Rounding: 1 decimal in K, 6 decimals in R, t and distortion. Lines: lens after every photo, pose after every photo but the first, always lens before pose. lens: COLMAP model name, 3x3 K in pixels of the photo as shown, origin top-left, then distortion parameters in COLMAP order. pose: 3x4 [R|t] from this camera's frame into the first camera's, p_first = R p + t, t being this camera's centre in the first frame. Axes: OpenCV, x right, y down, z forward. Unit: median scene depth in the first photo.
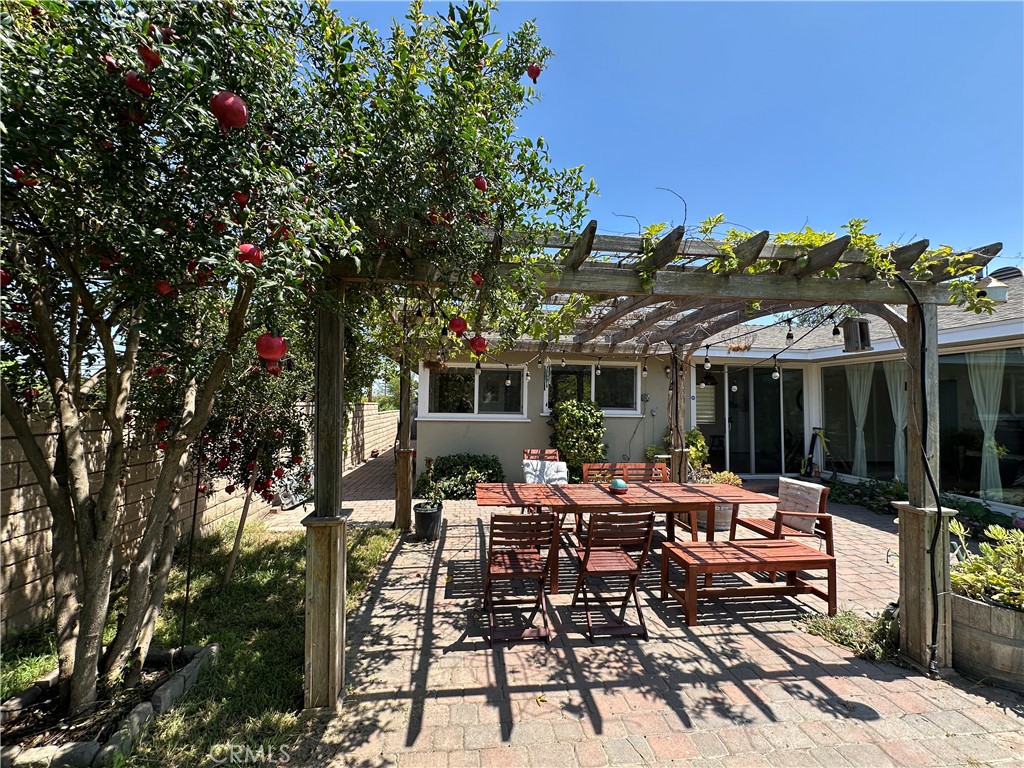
lens RADIAL K [[408.7, 0, 514.1], [0, 408.7, 384.5], [0, 0, 1]] dist [-0.001993, 0.000478]
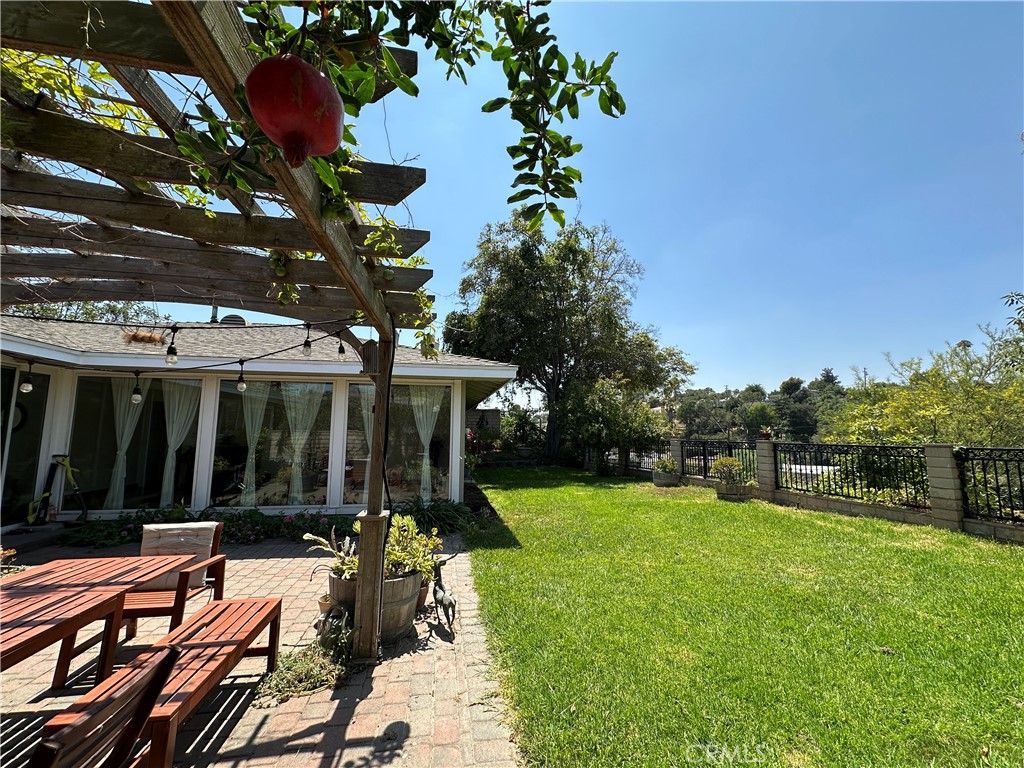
lens RADIAL K [[408.7, 0, 514.4], [0, 408.7, 385.1], [0, 0, 1]] dist [-0.001993, 0.000478]
pose [[-0.057941, 0.101205, 0.993177, -0.120499], [-0.054770, 0.993028, -0.104385, 0.020442], [-0.996816, -0.060445, -0.051994, 0.392123]]
